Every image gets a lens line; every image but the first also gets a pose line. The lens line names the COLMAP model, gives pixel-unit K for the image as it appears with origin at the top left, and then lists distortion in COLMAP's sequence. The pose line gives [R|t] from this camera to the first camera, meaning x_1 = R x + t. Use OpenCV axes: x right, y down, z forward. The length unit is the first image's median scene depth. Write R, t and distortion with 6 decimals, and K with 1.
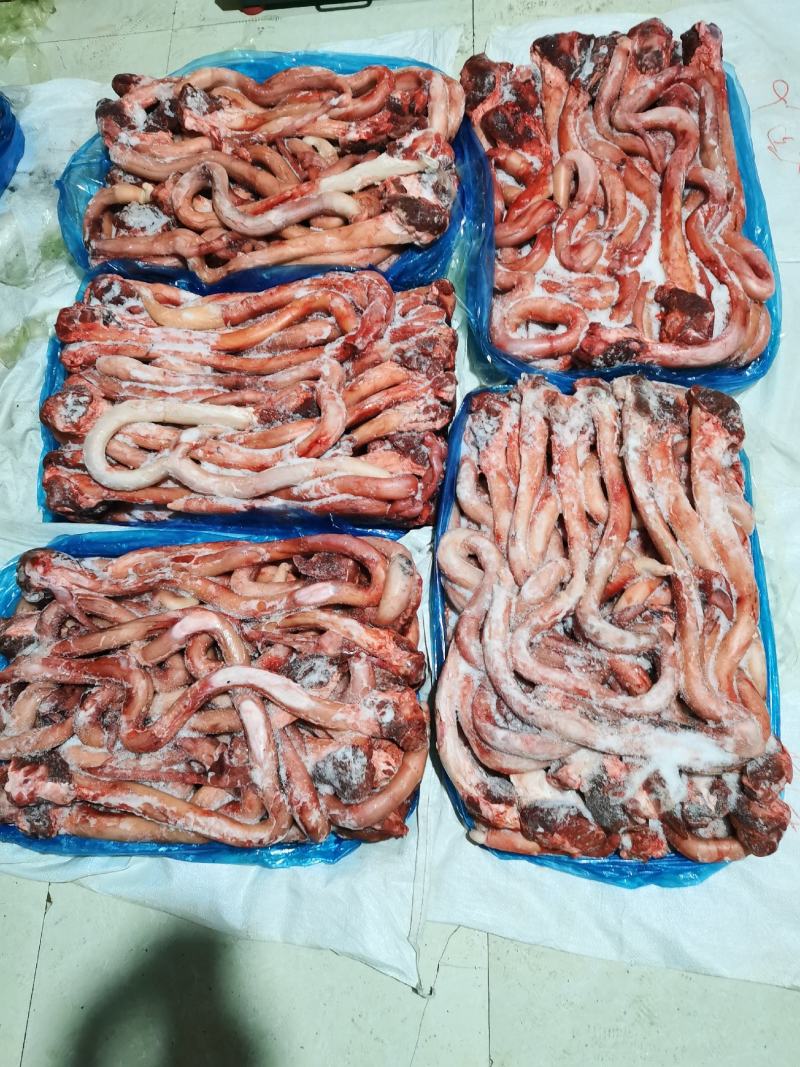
lens RADIAL K [[812.5, 0, 400.7], [0, 812.5, 534.9], [0, 0, 1]] dist [0.012304, -0.014120]
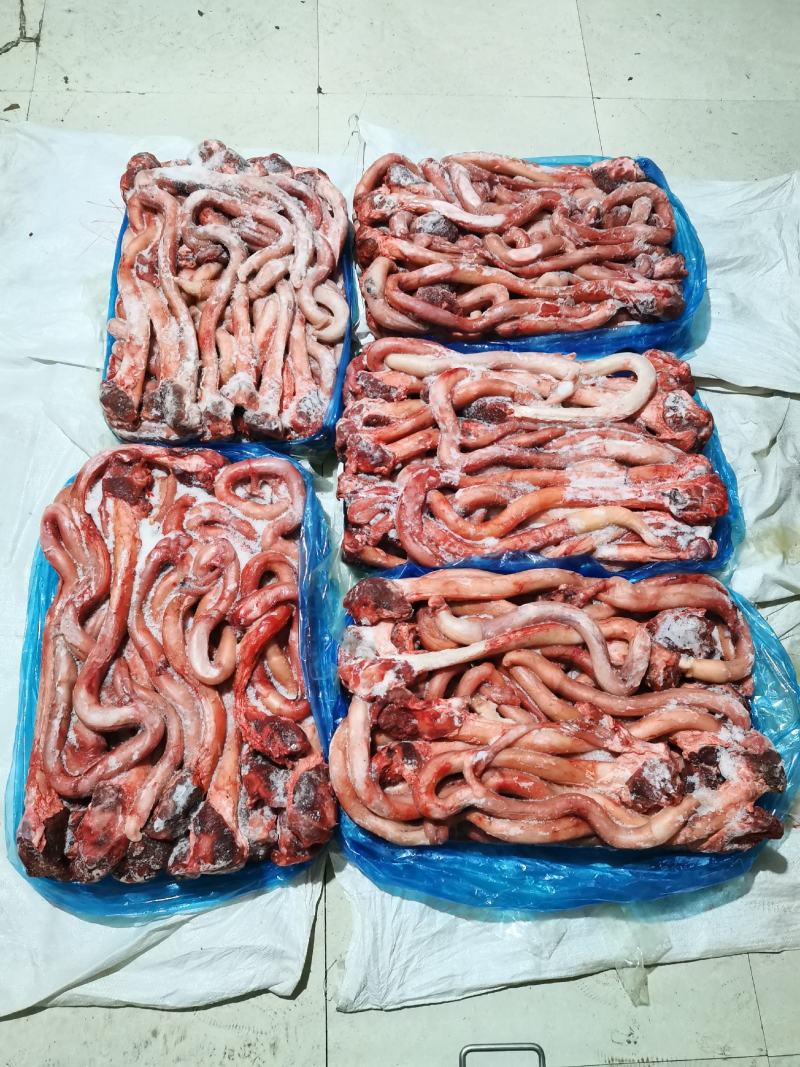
lens RADIAL K [[812.5, 0, 402.0], [0, 812.5, 536.8], [0, 0, 1]] dist [0.012304, -0.014120]
pose [[-0.994677, 0.088099, 0.053448, -0.074534], [-0.031905, -0.756514, 0.653198, -1.073093], [0.097980, 0.648016, 0.755298, 0.250878]]
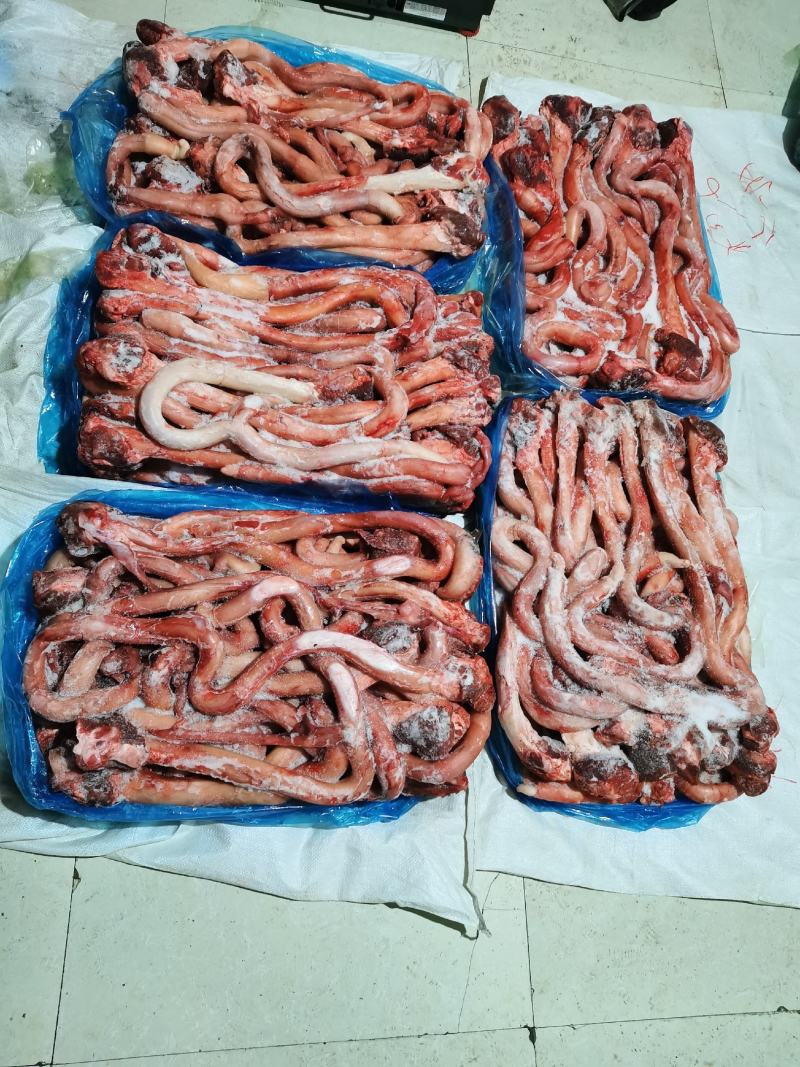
lens RADIAL K [[812.5, 0, 403.8], [0, 812.5, 535.3], [0, 0, 1]] dist [0.012304, -0.014120]
pose [[0.942823, 0.076933, 0.324294, -0.412703], [-0.071123, 0.997024, -0.029747, 0.060217], [-0.325618, 0.004982, 0.945488, -0.005162]]
